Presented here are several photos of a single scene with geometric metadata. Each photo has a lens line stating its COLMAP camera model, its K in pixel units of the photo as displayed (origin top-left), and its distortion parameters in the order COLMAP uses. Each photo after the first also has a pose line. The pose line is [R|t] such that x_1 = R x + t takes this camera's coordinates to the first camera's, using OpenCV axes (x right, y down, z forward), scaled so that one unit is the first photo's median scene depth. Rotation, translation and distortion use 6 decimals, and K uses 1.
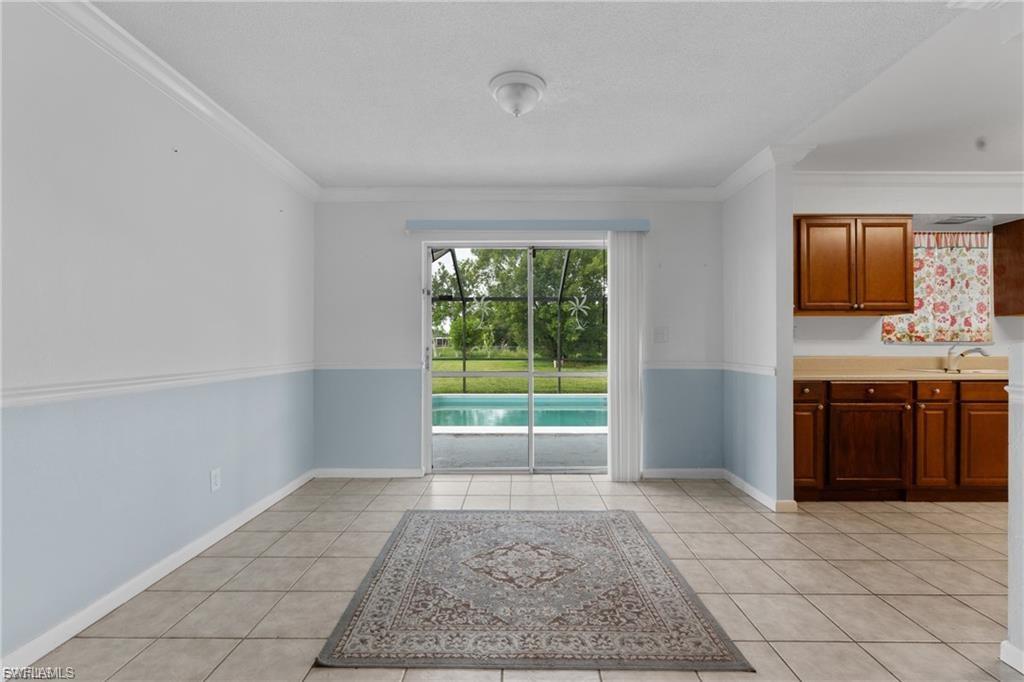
lens RADIAL K [[461.3, 0, 512.0], [0, 461.3, 341.0], [0, 0, 1]] dist [0.001535, 0.000353]
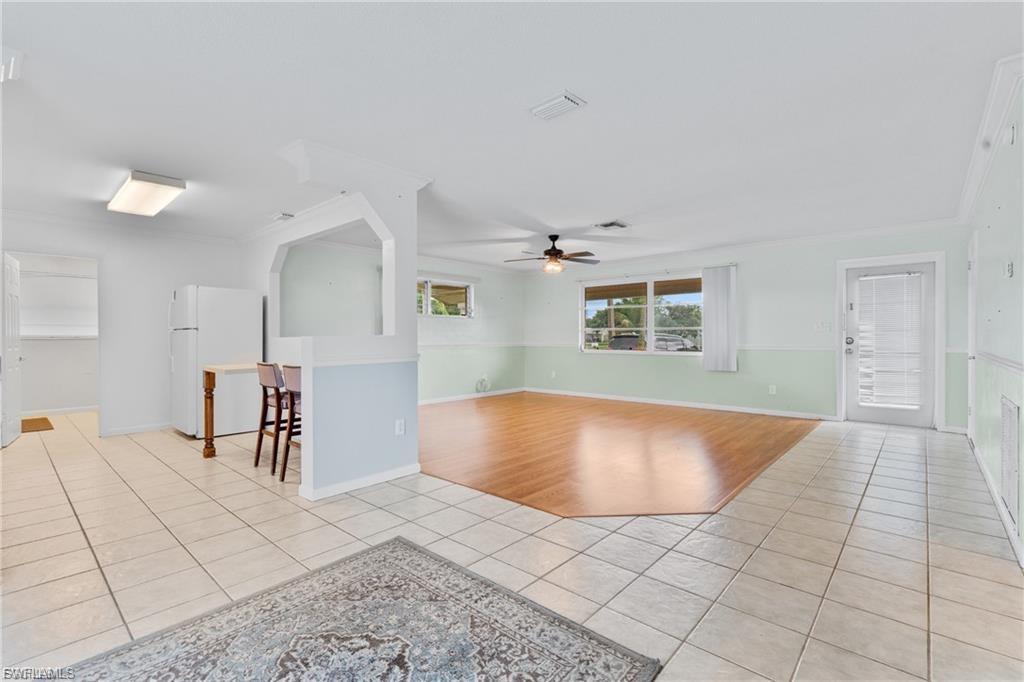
lens RADIAL K [[456.4, 0, 515.1], [0, 456.4, 337.6], [0, 0, 1]] dist [-0.001258, -0.000221]
pose [[-0.757869, 0.005535, 0.652383, -0.349036], [0.001093, 0.999973, -0.007213, 0.011492], [-0.652406, -0.004754, -0.757855, 0.816079]]
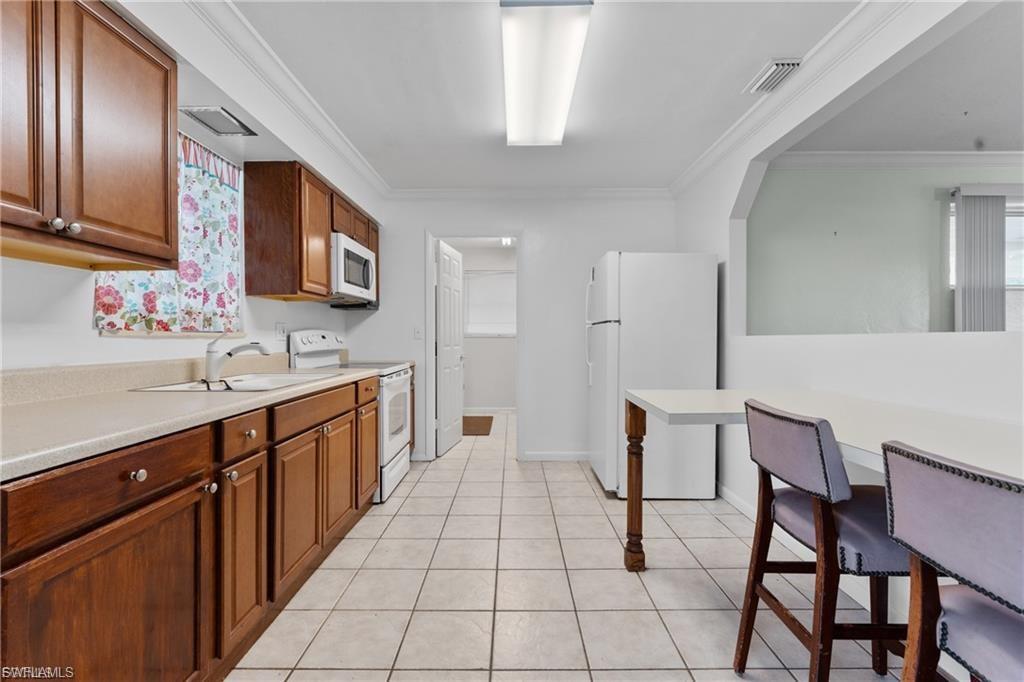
lens RADIAL K [[456.4, 0, 515.1], [0, 456.4, 337.6], [0, 0, 1]] dist [-0.001258, -0.000221]
pose [[-0.009387, -0.000270, 0.999956, 0.374452], [-0.006884, 0.999976, 0.000206, 0.005647], [-0.999932, -0.006882, -0.009389, 0.615411]]
